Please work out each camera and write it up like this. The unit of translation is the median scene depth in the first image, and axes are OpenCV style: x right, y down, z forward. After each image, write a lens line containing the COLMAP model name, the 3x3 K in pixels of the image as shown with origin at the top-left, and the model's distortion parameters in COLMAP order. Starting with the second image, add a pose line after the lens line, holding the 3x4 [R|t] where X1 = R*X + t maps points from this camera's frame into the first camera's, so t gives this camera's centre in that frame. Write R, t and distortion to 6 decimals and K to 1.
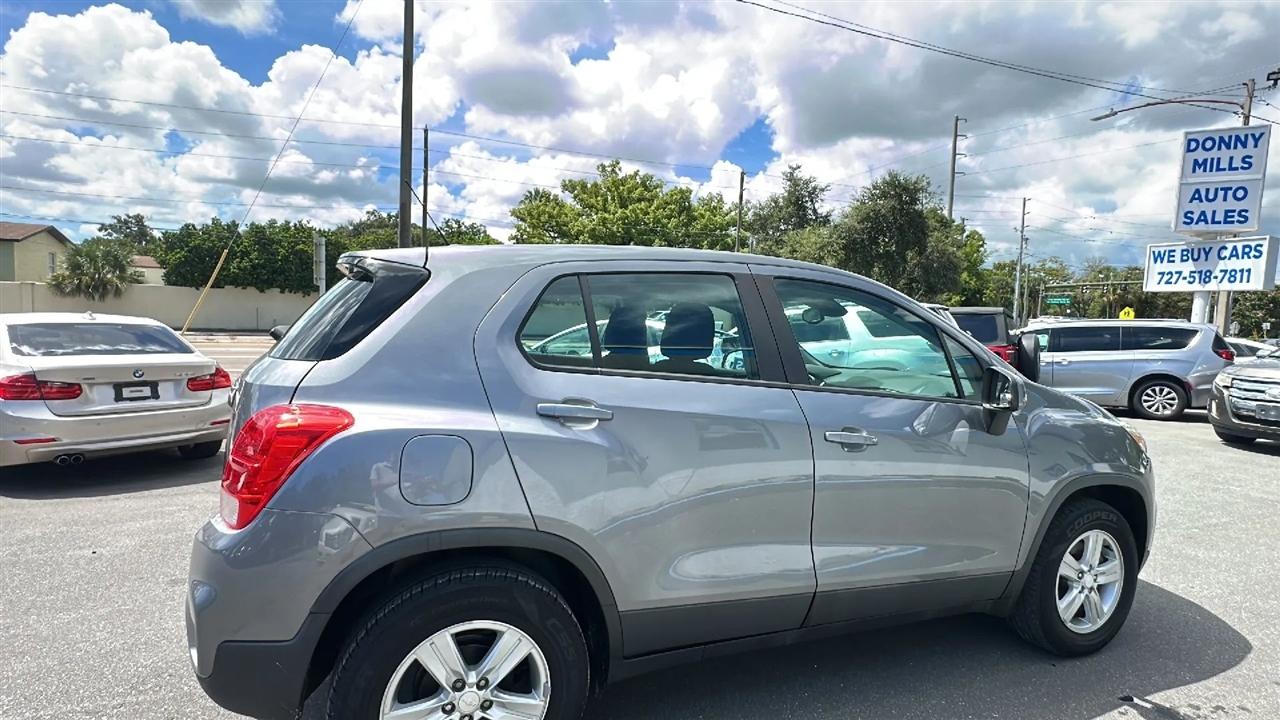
lens RADIAL K [[617.4, 0, 642.5], [0, 617.4, 356.1], [0, 0, 1]] dist [-0.001837, 0.000161]
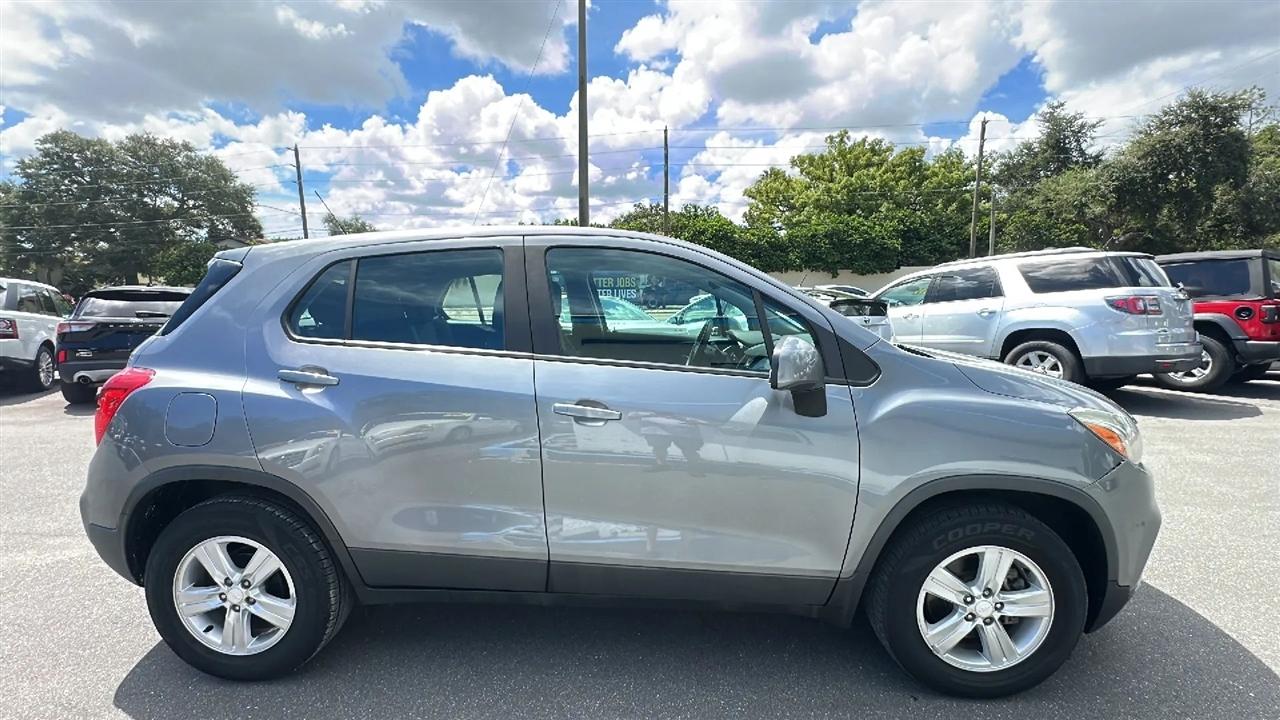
lens RADIAL K [[538.8, 0, 641.2], [0, 538.8, 353.7], [0, 0, 1]] dist [-0.003069, -0.000626]
pose [[0.908557, 0.009089, -0.417663, 0.104515], [0.017135, 0.998111, 0.058996, -0.000558], [0.417410, -0.060757, 0.906685, 0.038321]]
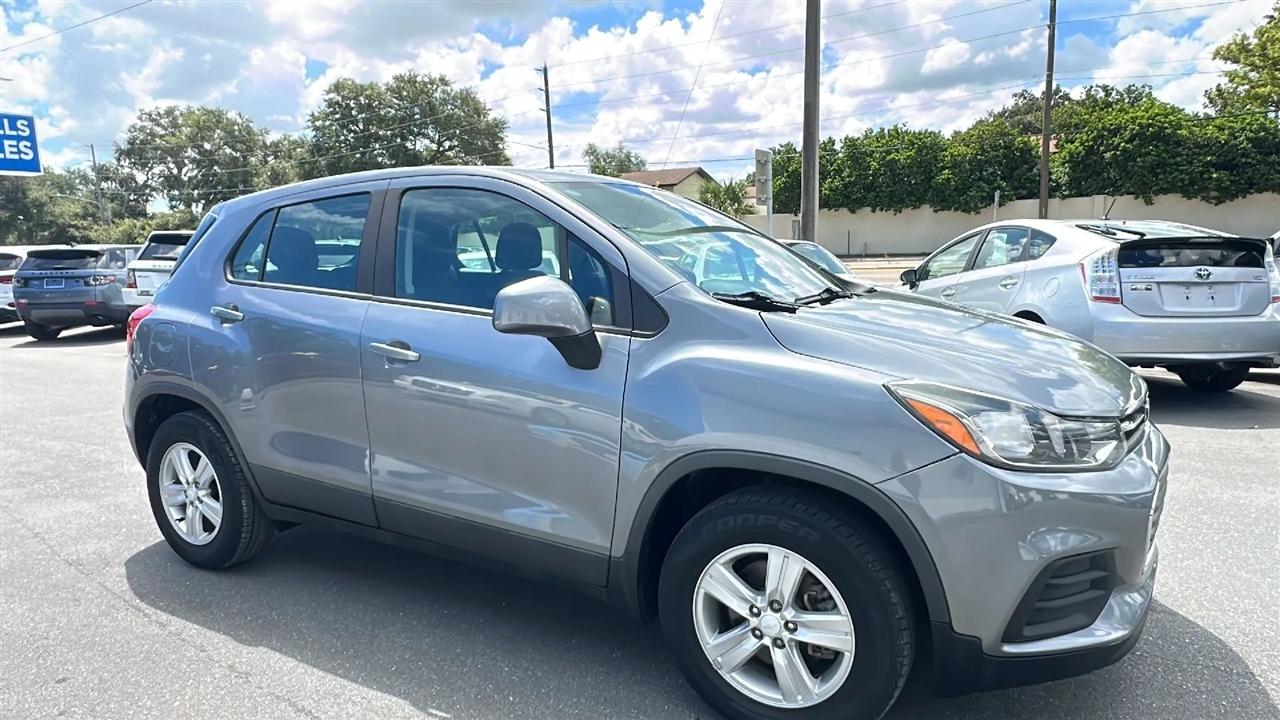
lens RADIAL K [[776.9, 0, 639.4], [0, 776.9, 355.4], [0, 0, 1]] dist [-0.007695, 0.002817]
pose [[0.621167, 0.062392, -0.781191, 0.210085], [0.009961, 0.996117, 0.087479, 0.004932], [0.783615, -0.062120, 0.618133, 0.074663]]
